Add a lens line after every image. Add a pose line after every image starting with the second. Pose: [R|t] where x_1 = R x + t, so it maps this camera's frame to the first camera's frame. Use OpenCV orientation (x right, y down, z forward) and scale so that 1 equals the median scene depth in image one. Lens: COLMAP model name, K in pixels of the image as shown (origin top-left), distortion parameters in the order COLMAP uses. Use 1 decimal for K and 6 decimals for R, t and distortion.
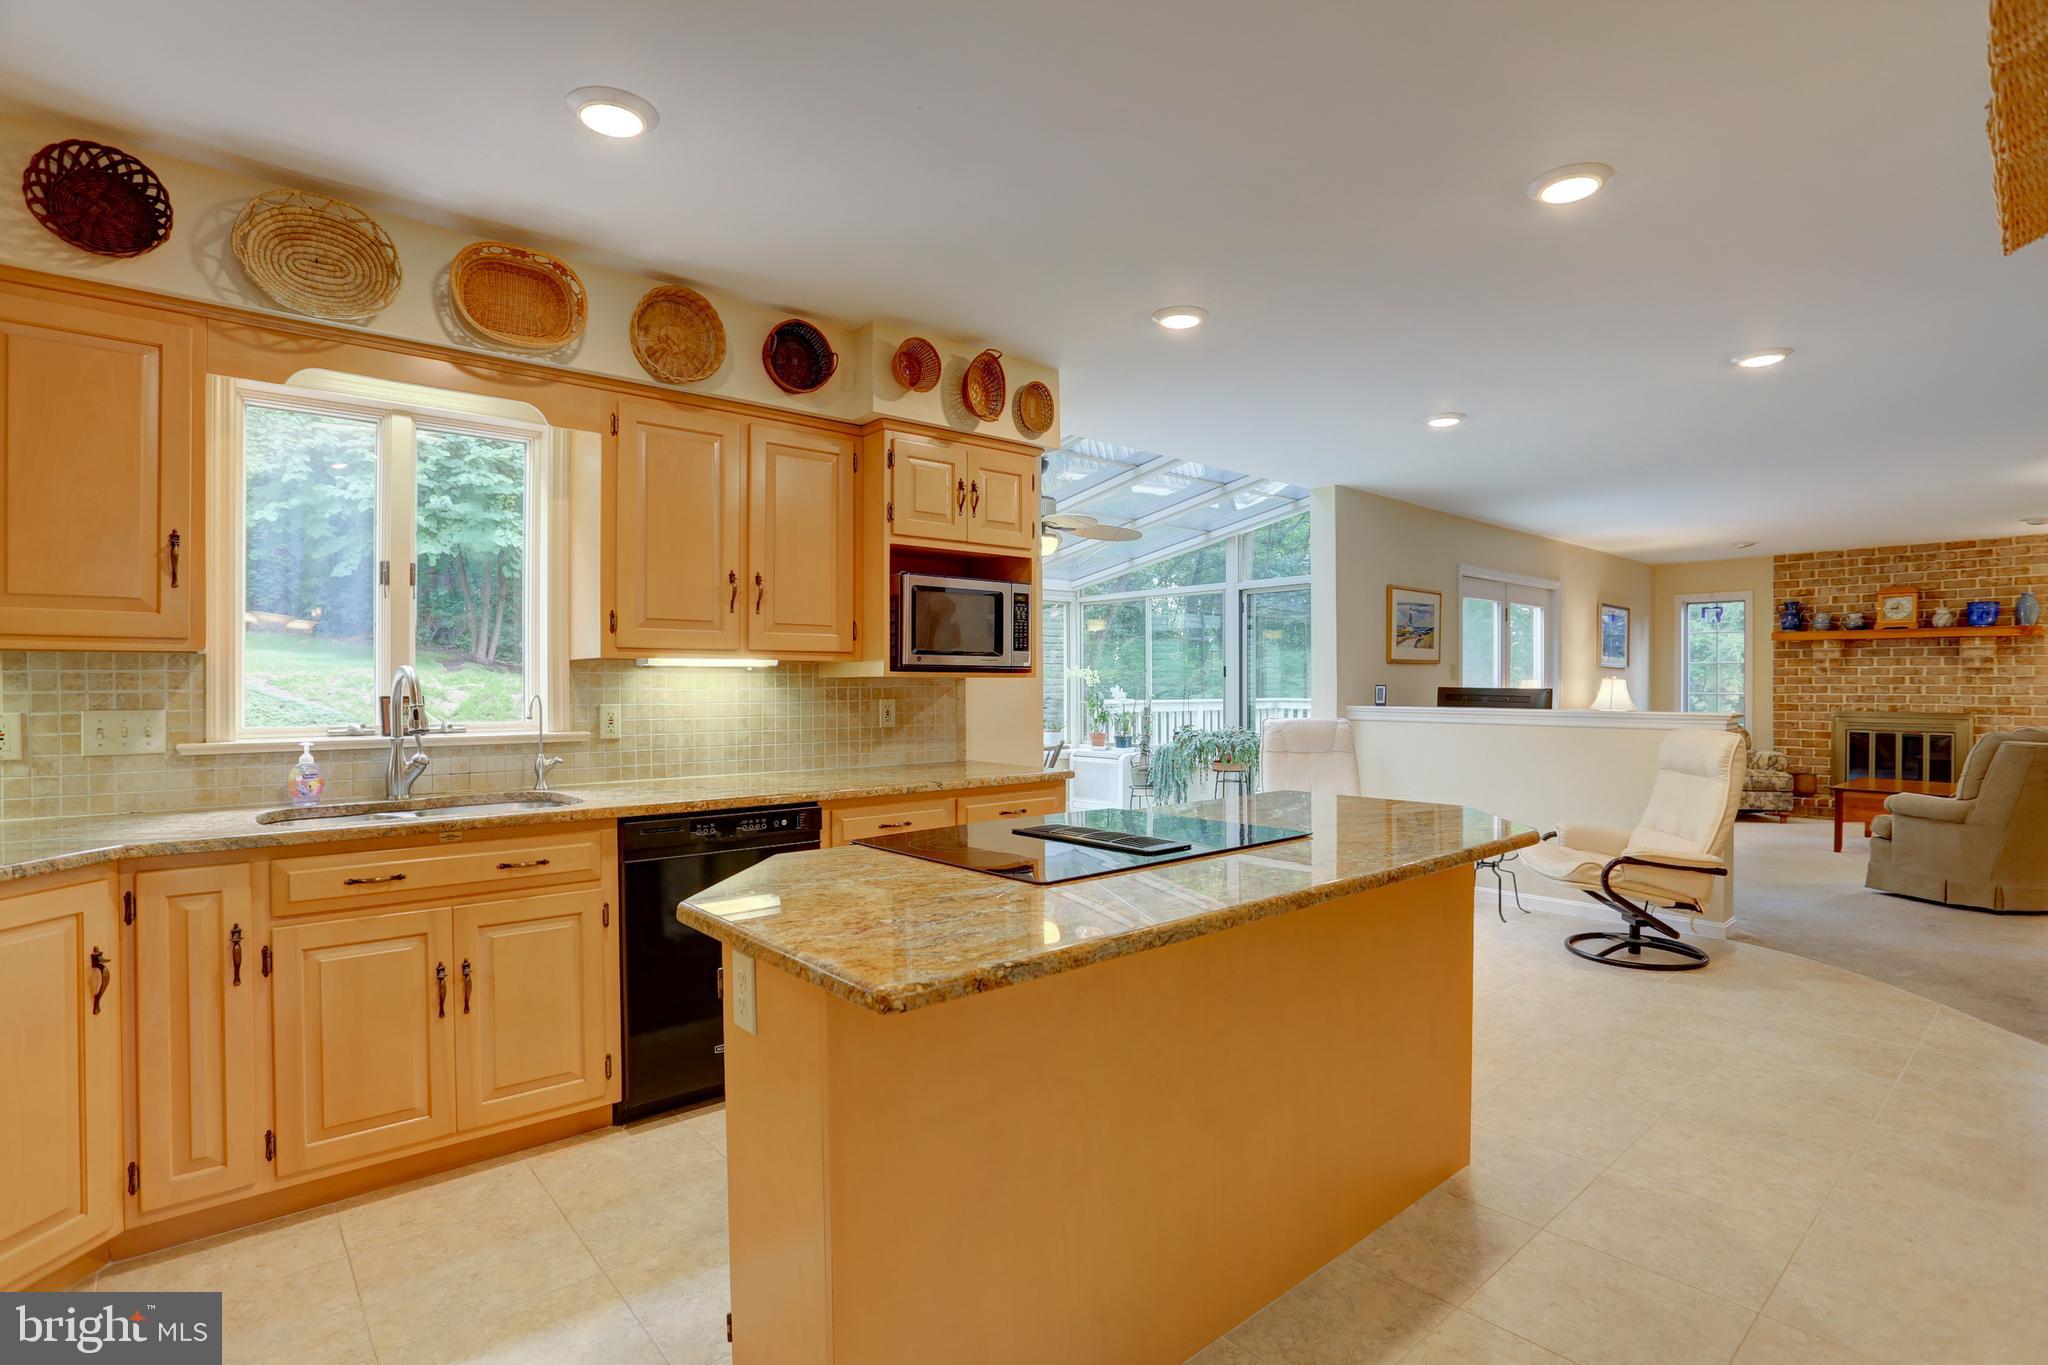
lens RADIAL K [[997.1, 0, 1023.0], [0, 997.1, 688.3], [0, 0, 1]] dist [-0.061070, 0.024250]
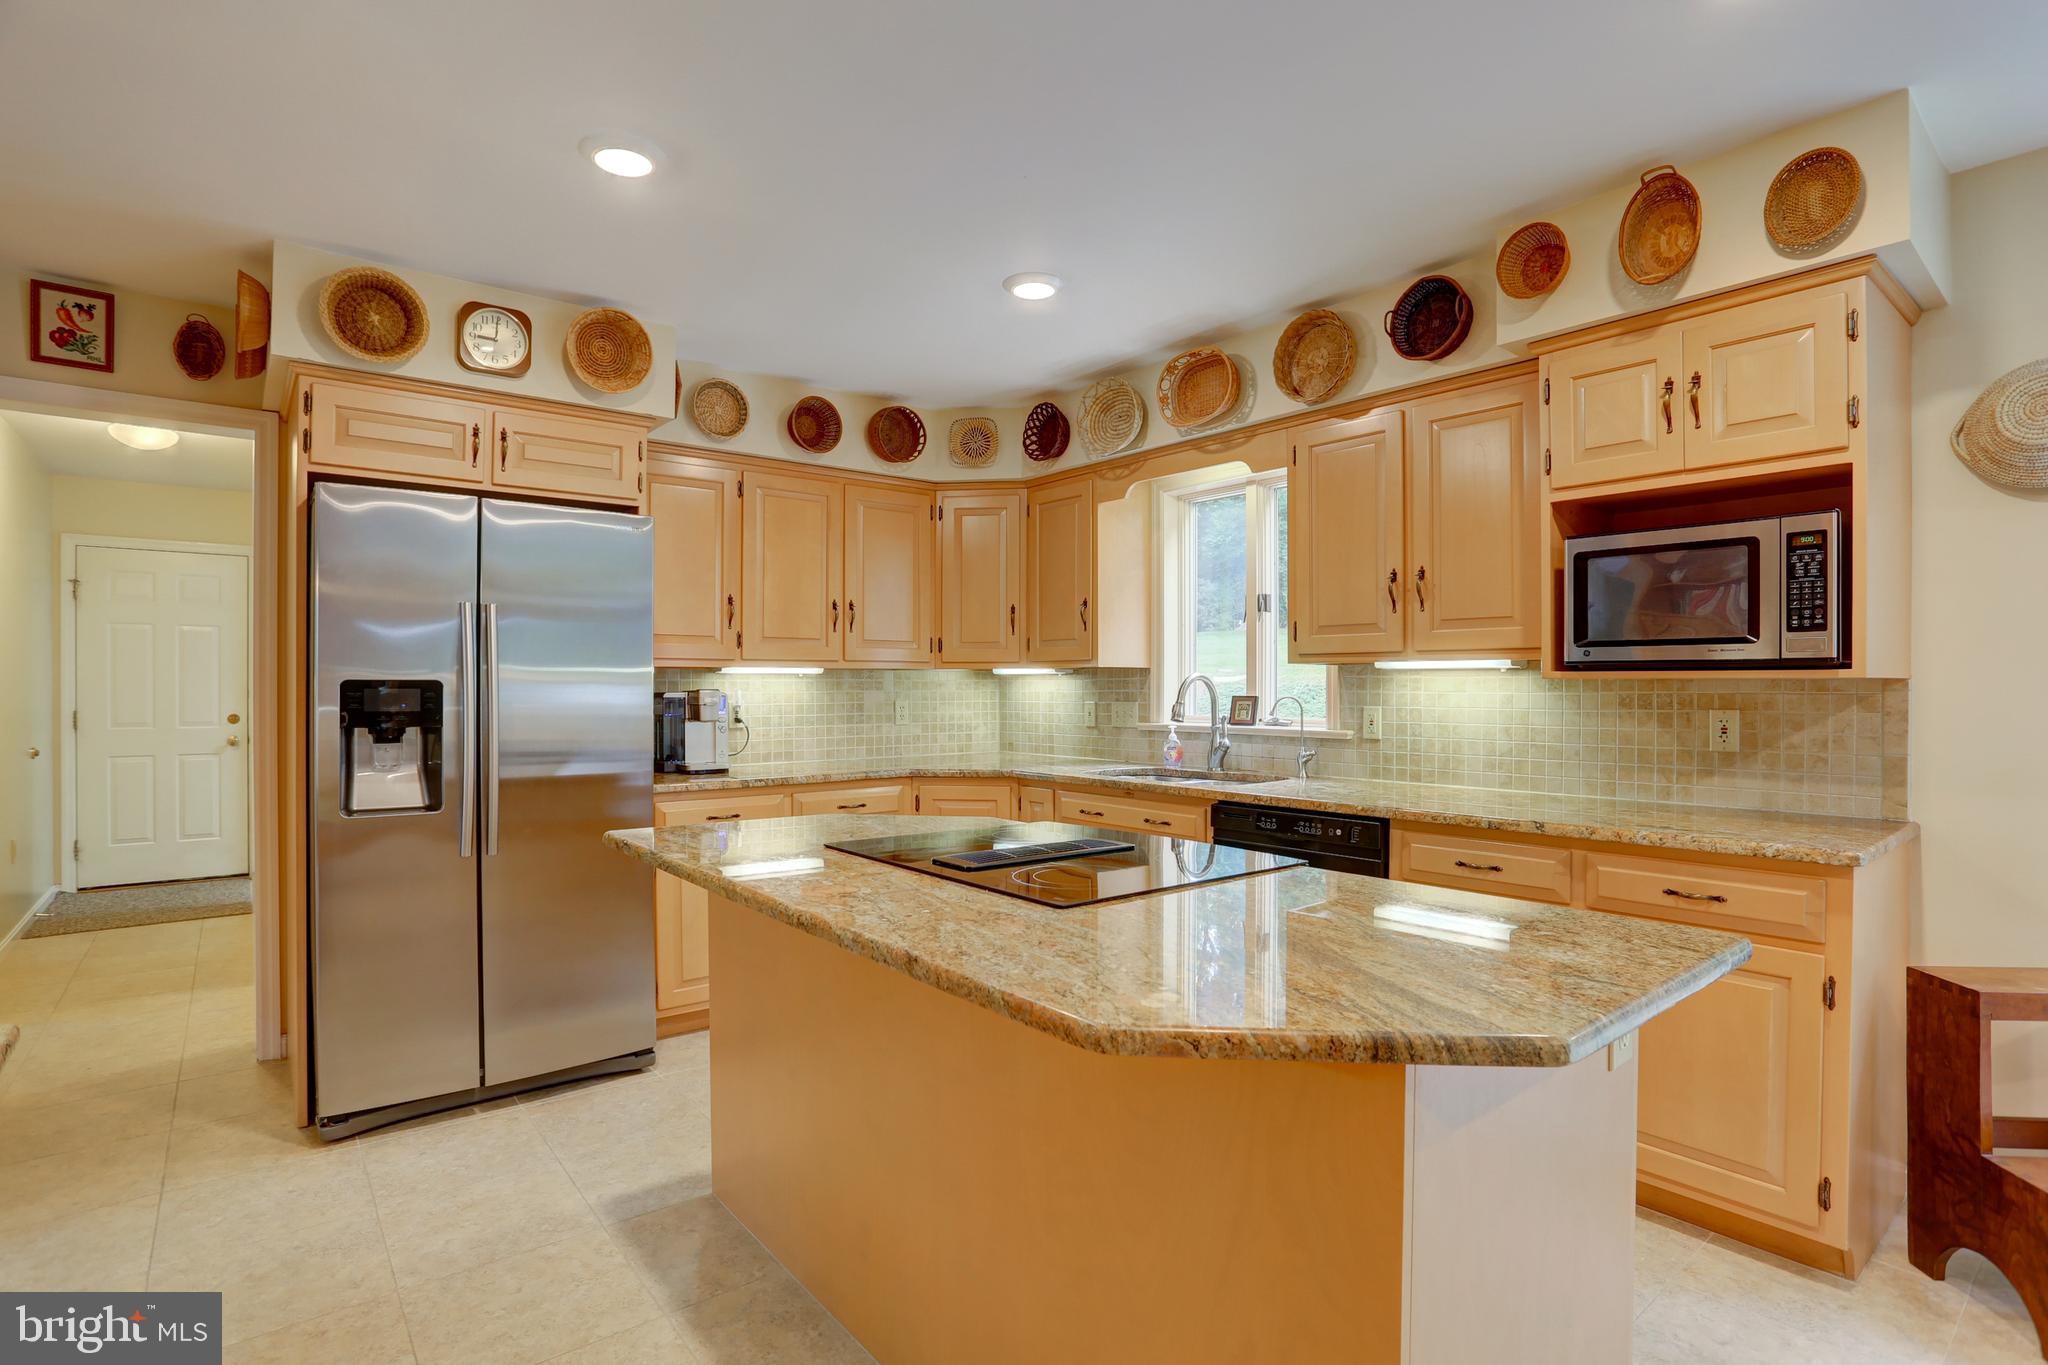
lens RADIAL K [[1003.2, 0, 1027.4], [0, 1003.2, 688.0], [0, 0, 1]] dist [-0.084340, 0.043279]
pose [[-0.025188, 0.002288, -0.999680, 0.265436], [-0.004869, 0.999985, 0.002411, -0.001694], [0.999671, 0.004929, -0.025177, 0.266379]]
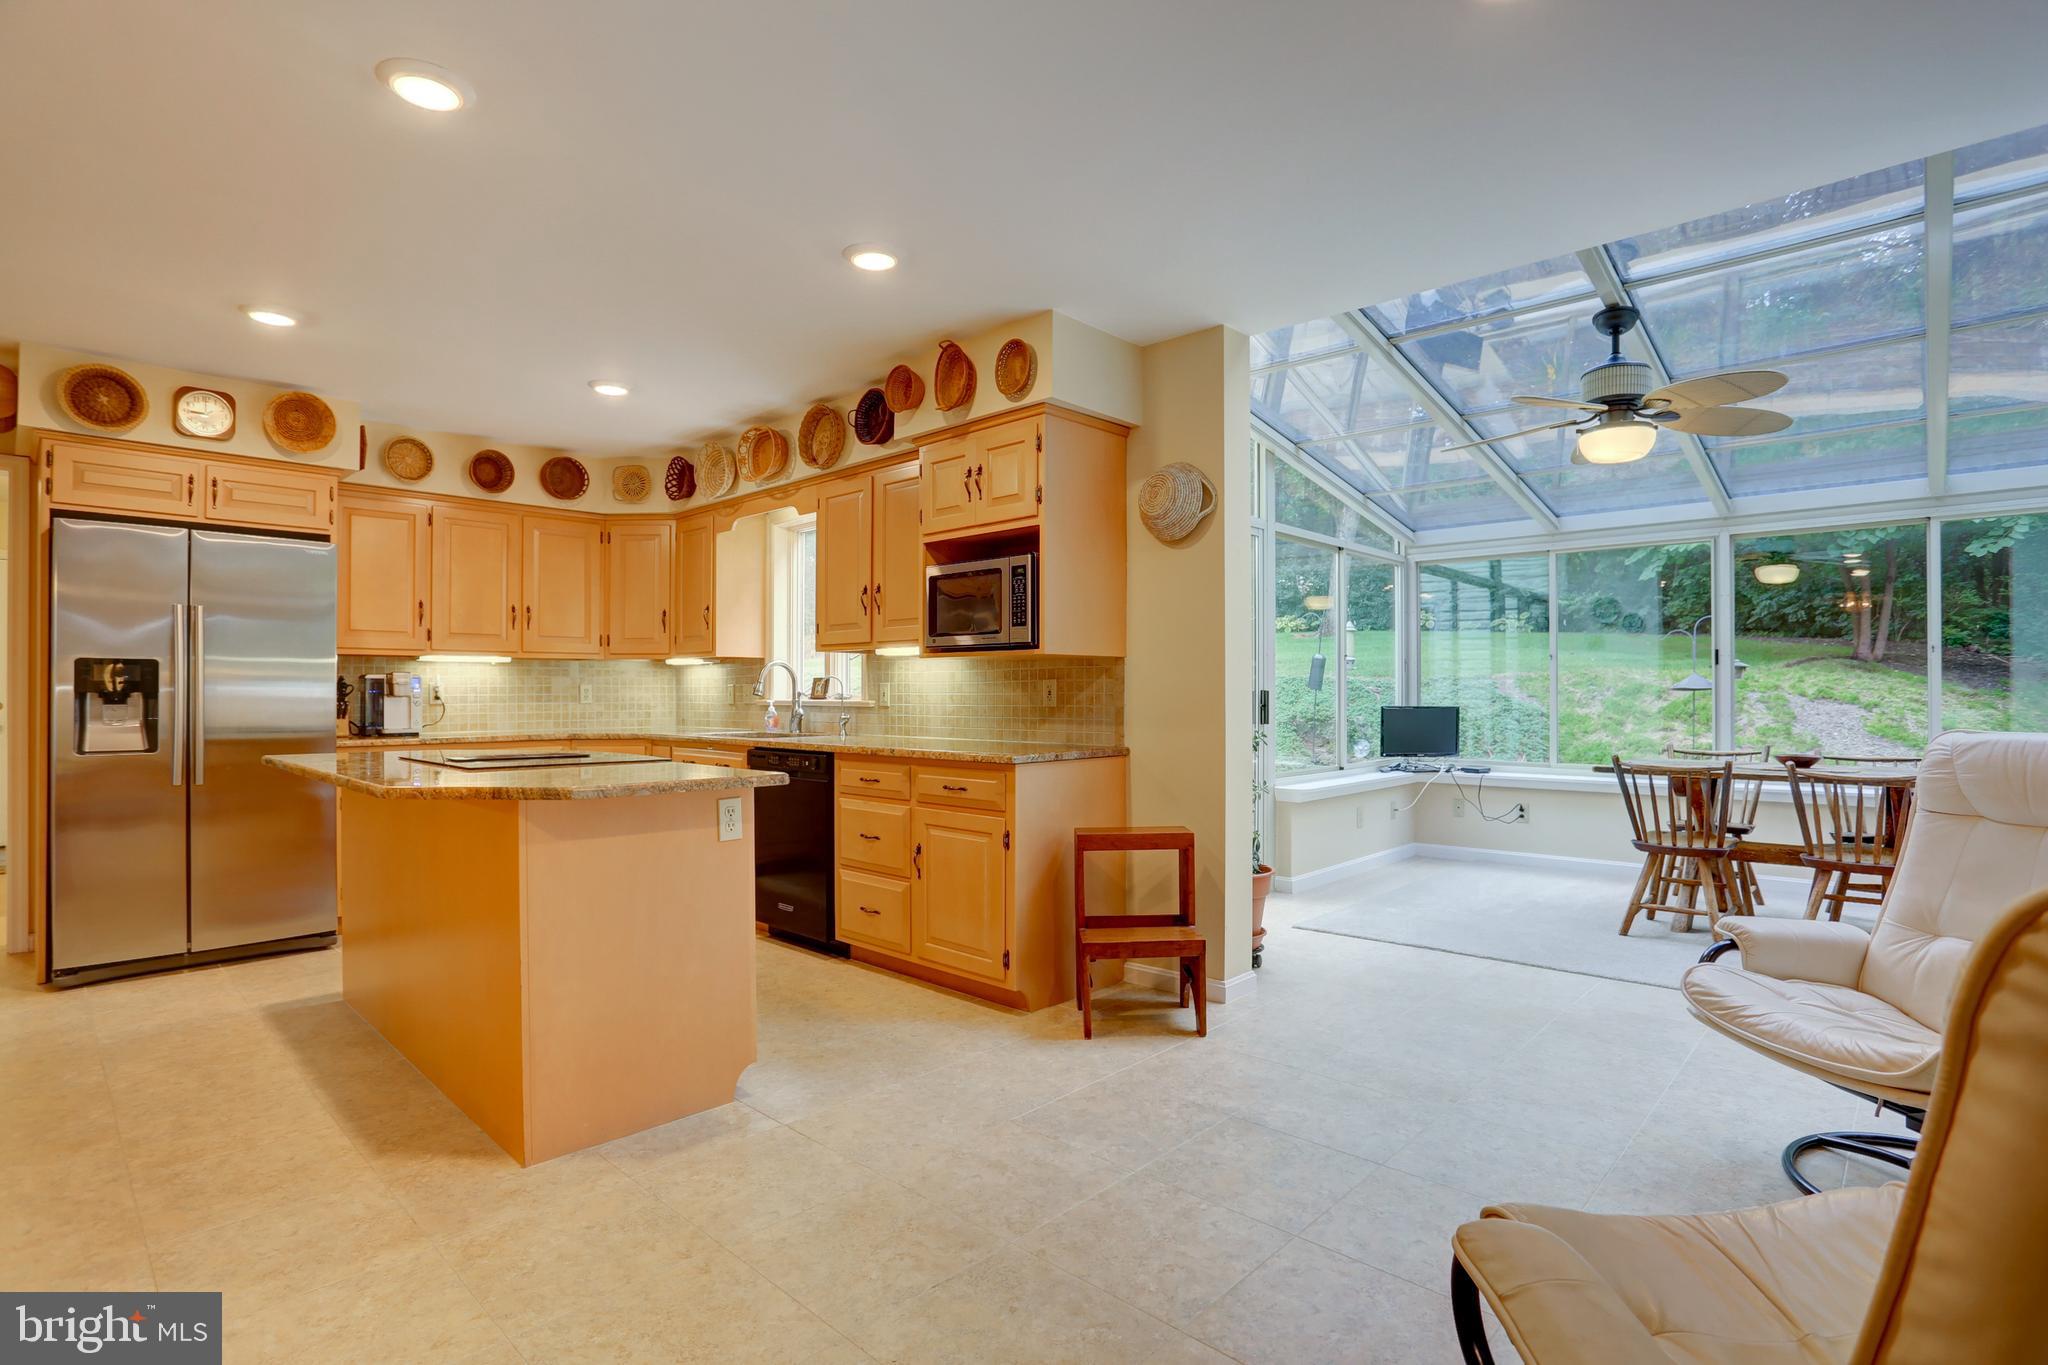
lens RADIAL K [[997.1, 0, 1023.0], [0, 997.1, 688.3], [0, 0, 1]] dist [-0.061070, 0.024250]
pose [[0.099024, -0.003551, -0.995079, 0.440994], [-0.003444, 0.999986, -0.003911, 0.011896], [0.995079, 0.003815, 0.099011, 0.428267]]
